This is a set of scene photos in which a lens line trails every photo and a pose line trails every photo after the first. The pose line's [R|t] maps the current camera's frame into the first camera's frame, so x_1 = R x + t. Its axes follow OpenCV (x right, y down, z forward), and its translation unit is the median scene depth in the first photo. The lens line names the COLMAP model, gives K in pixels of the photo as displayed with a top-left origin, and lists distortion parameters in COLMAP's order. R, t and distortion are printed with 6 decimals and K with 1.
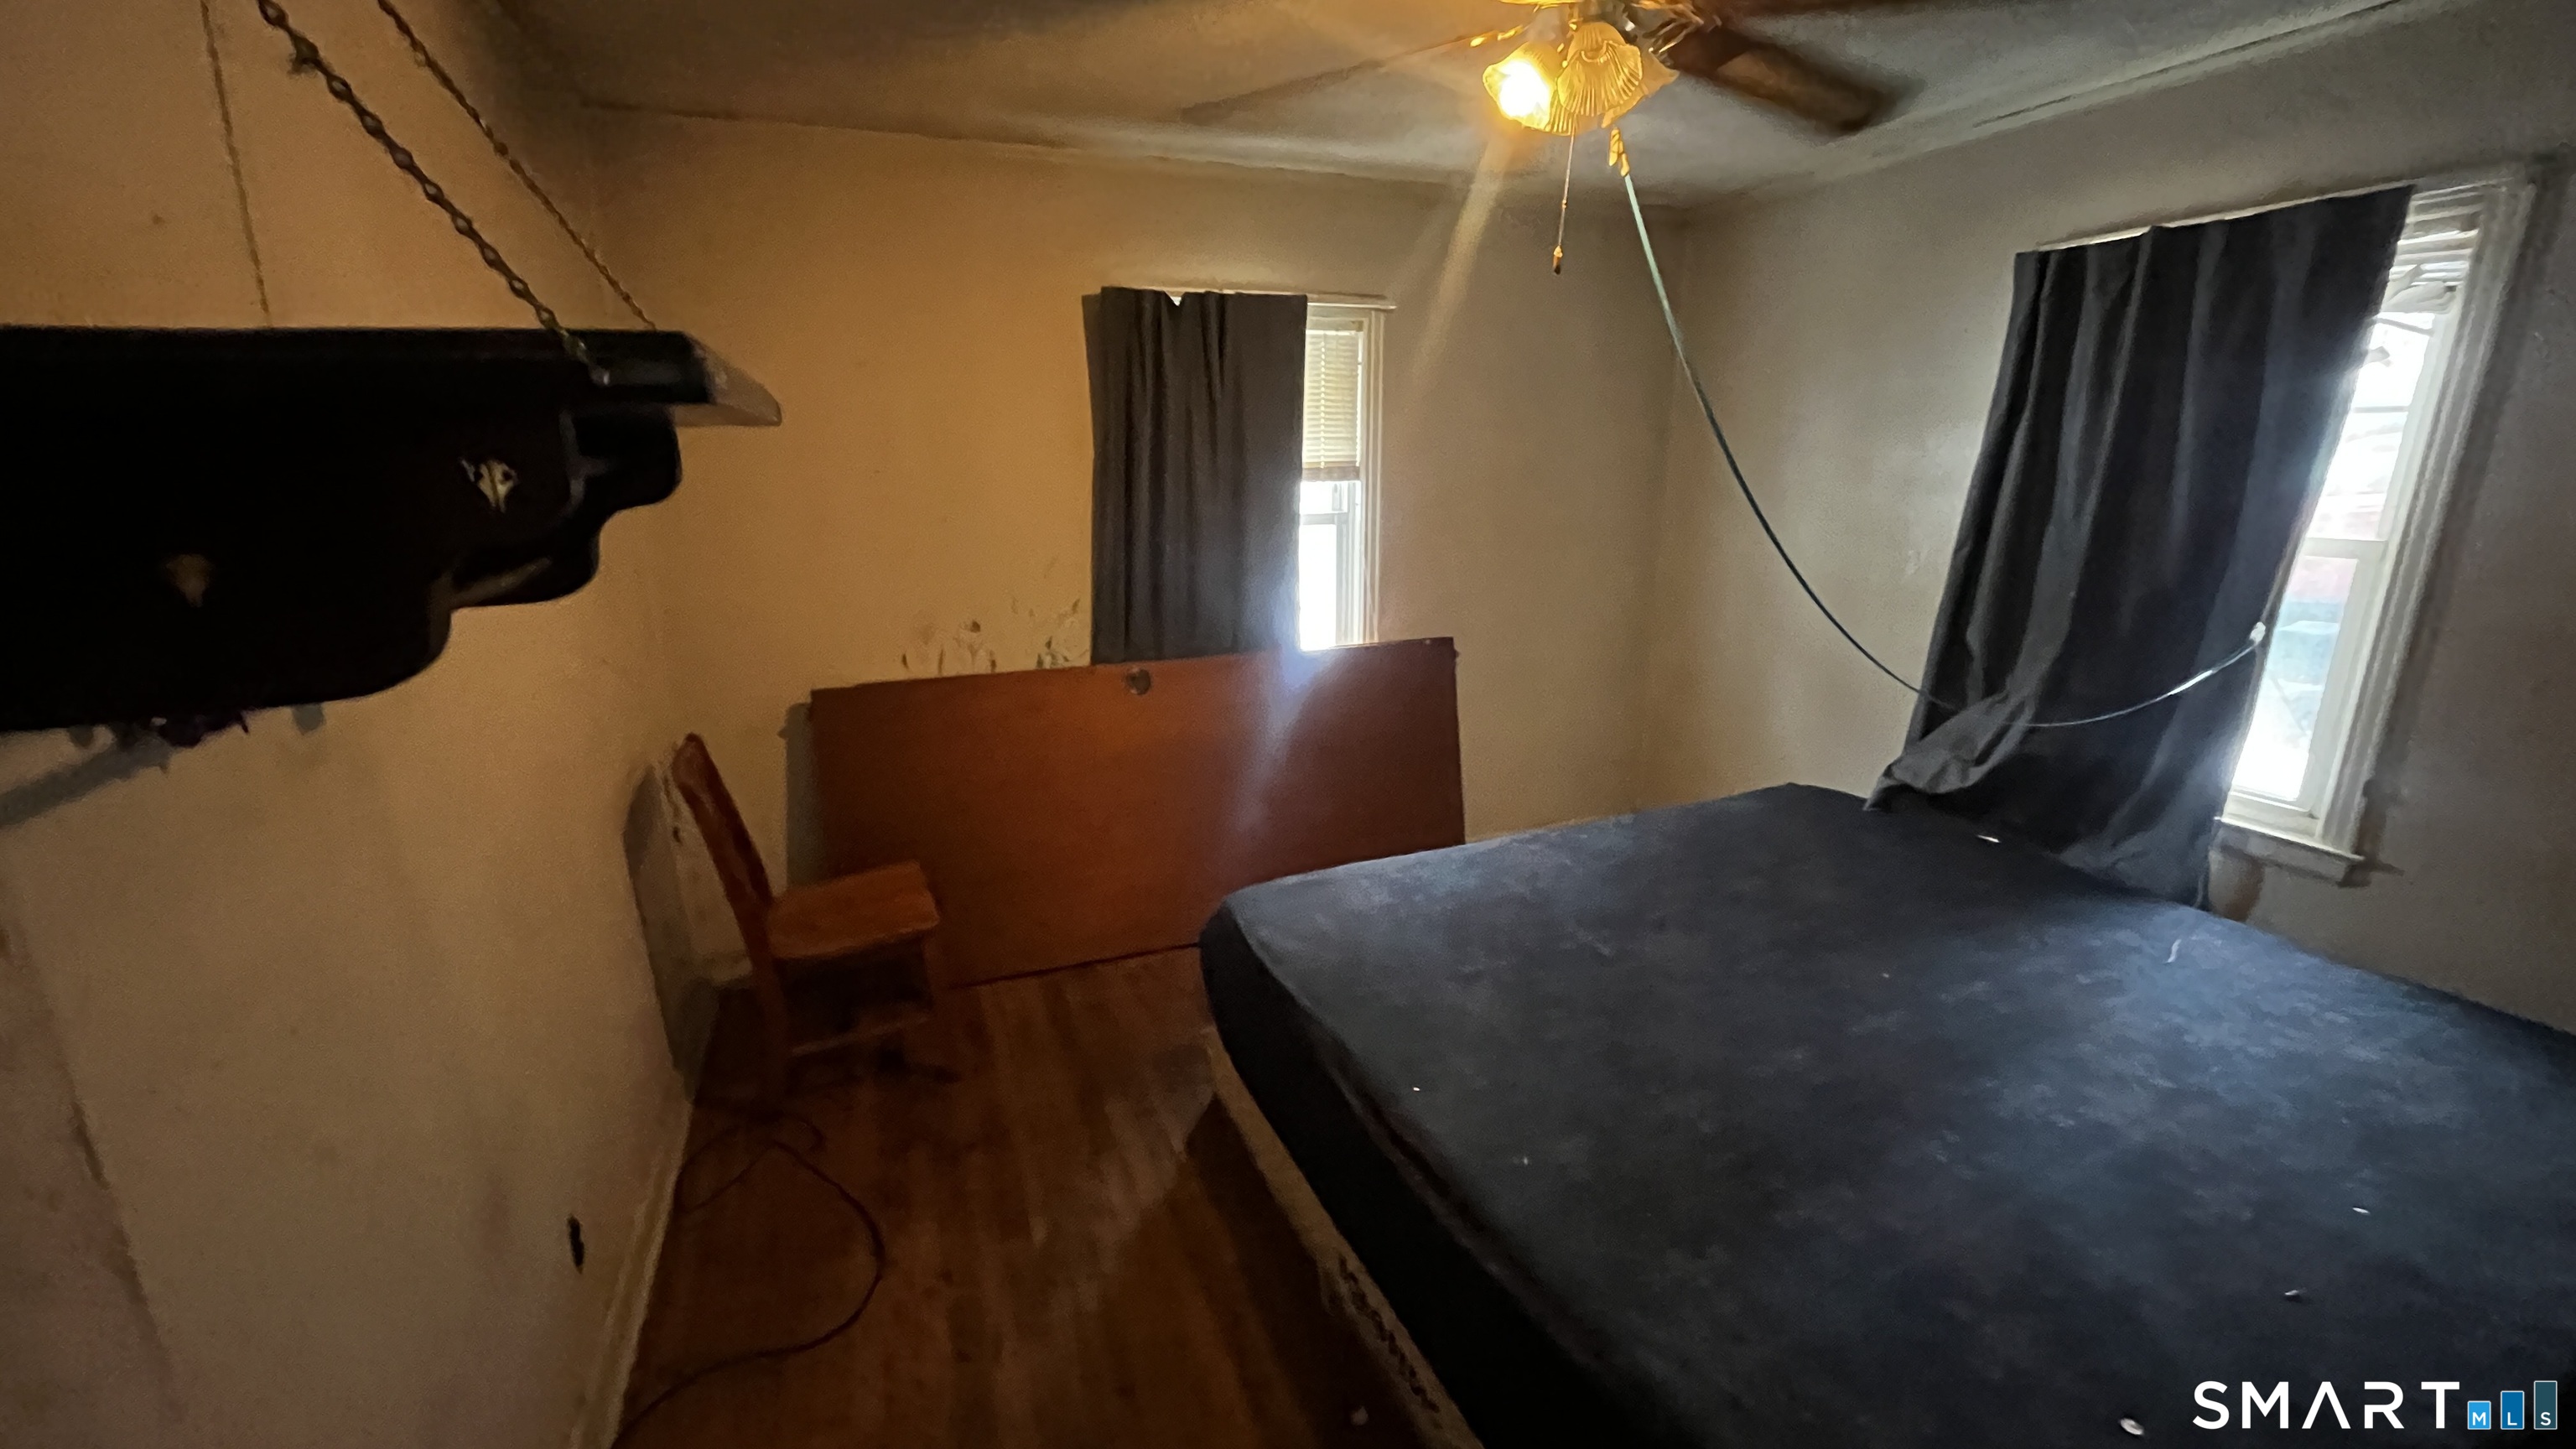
lens RADIAL K [[1040.8, 0, 1278.4], [0, 1040.8, 718.9], [0, 0, 1]] dist [-0.001117, -0.000500]
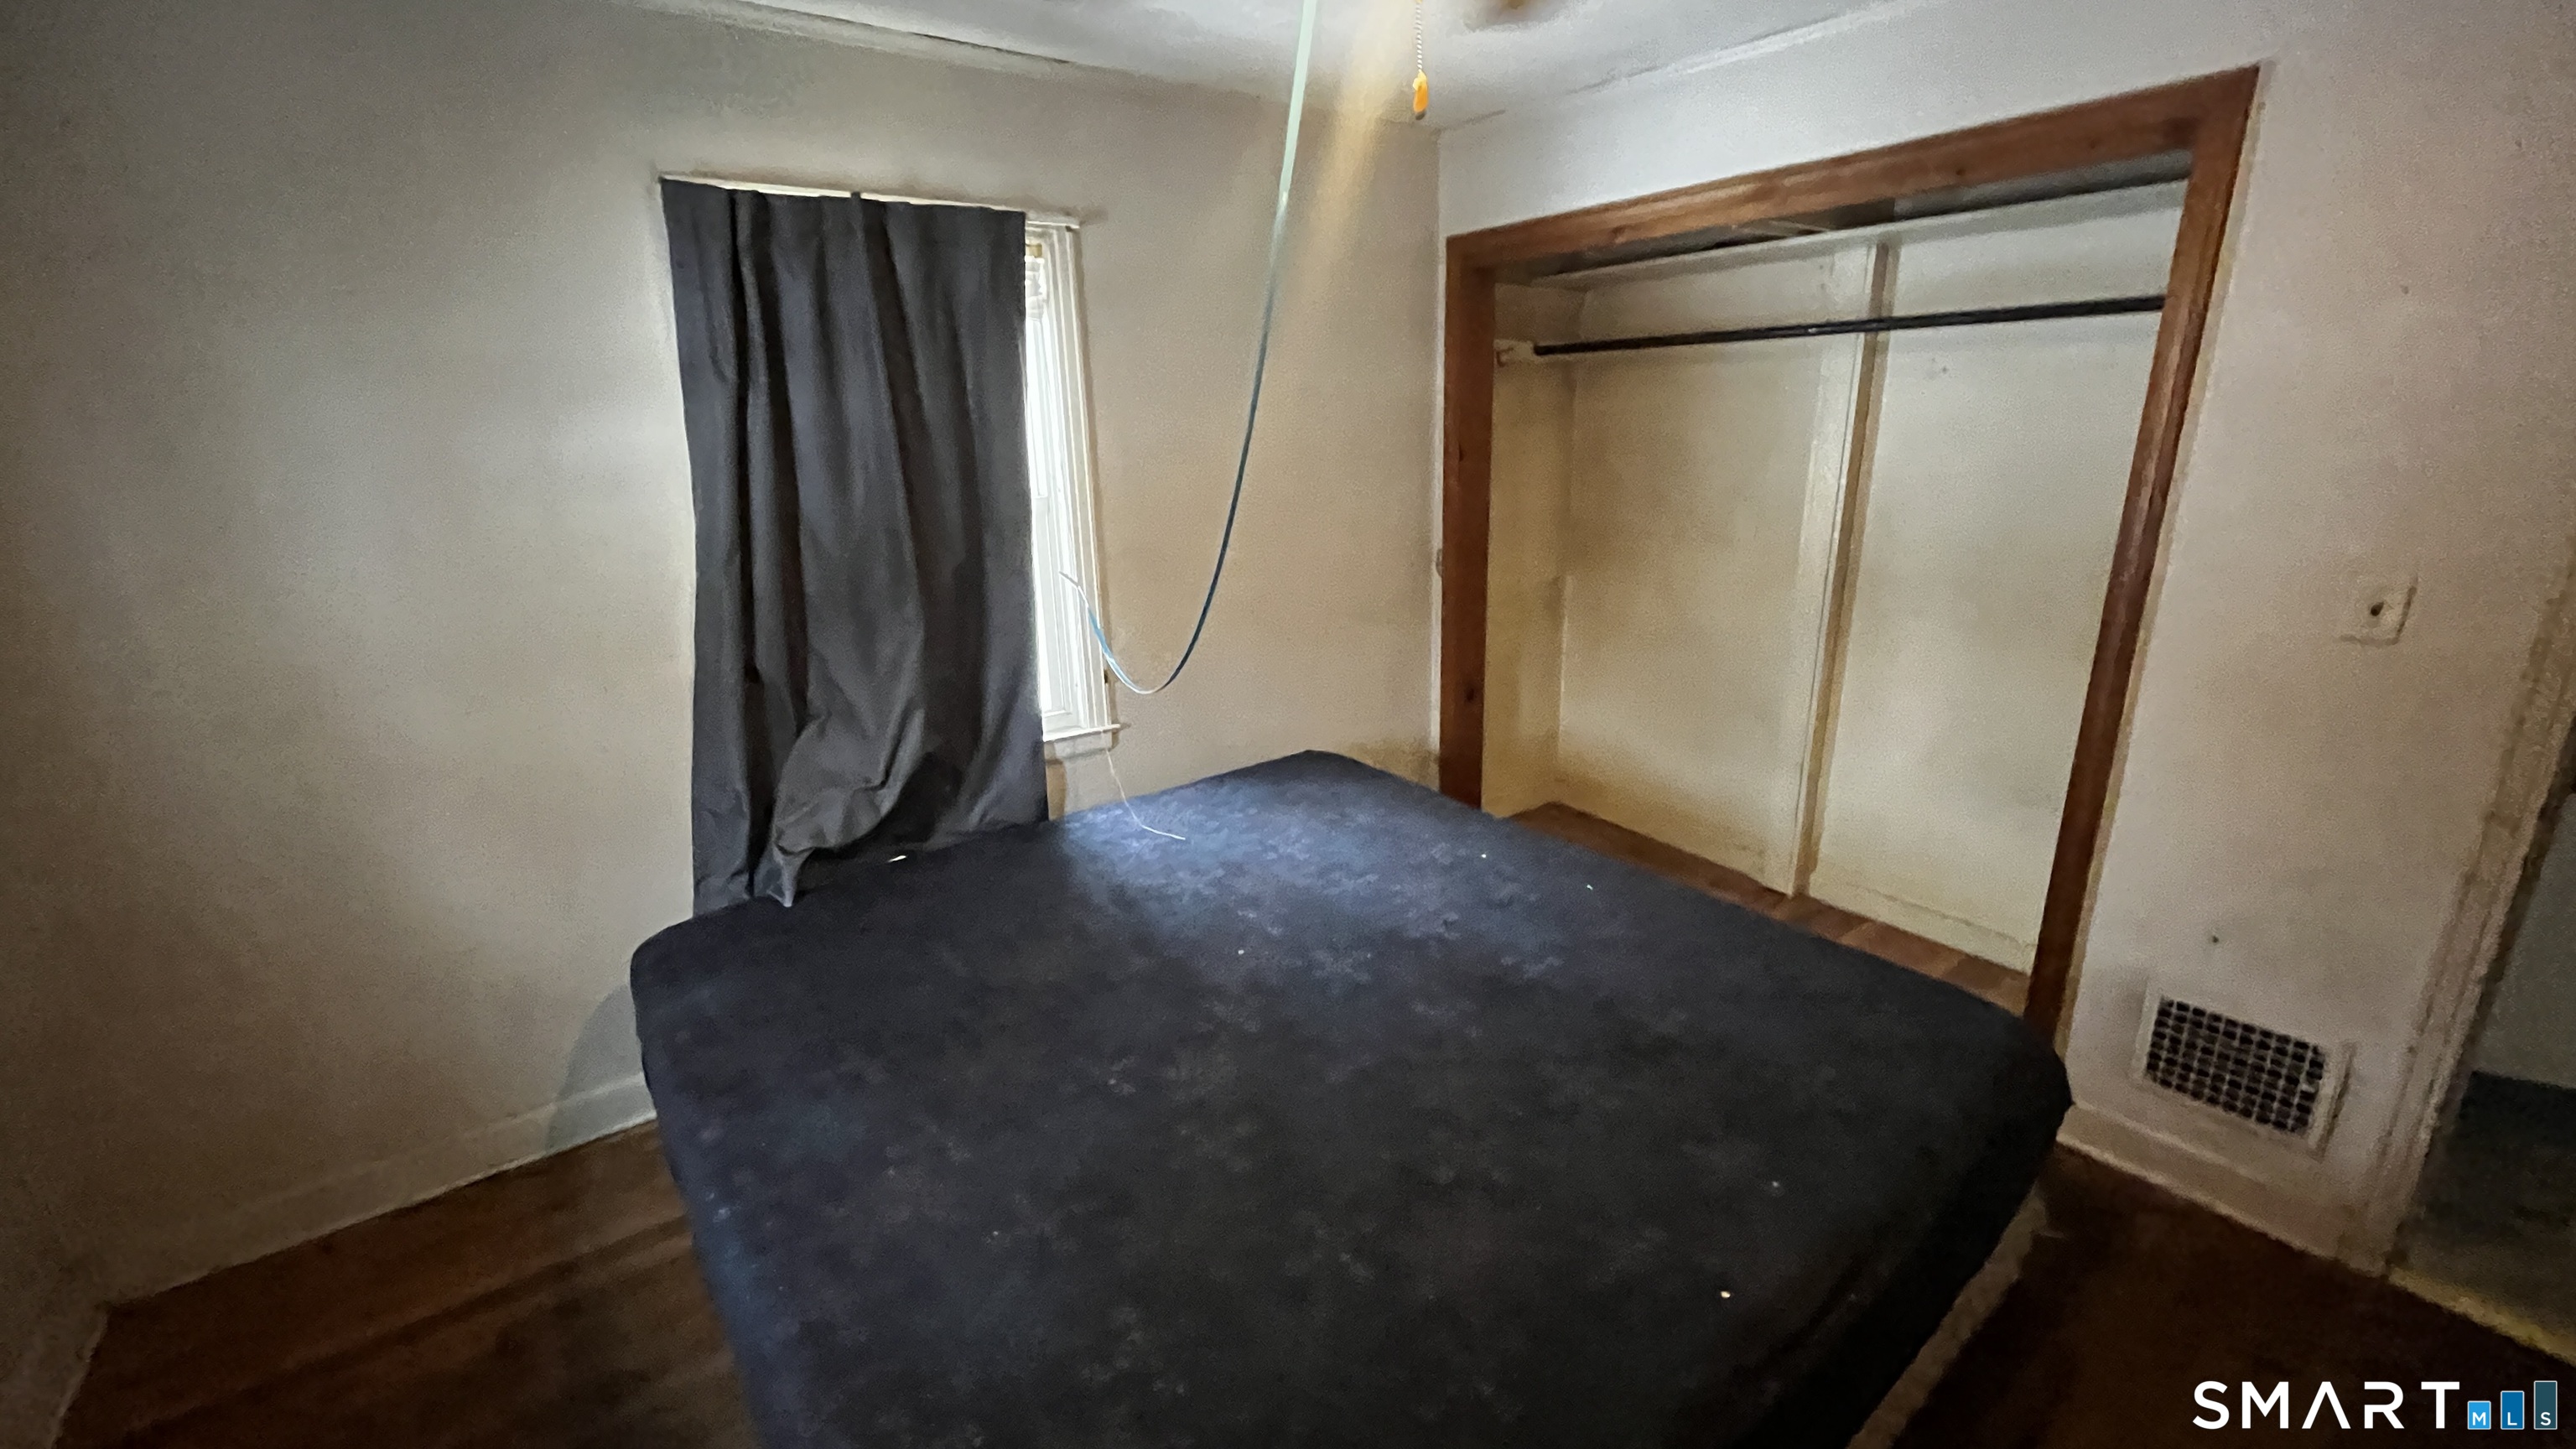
lens RADIAL K [[1040.8, 0, 1281.7], [0, 1040.8, 721.4], [0, 0, 1]] dist [-0.001117, -0.000500]
pose [[-0.256983, -0.259888, 0.930816, -0.282672], [0.268186, 0.906156, 0.327045, -0.256415], [-0.928459, 0.333677, -0.163168, 1.007309]]
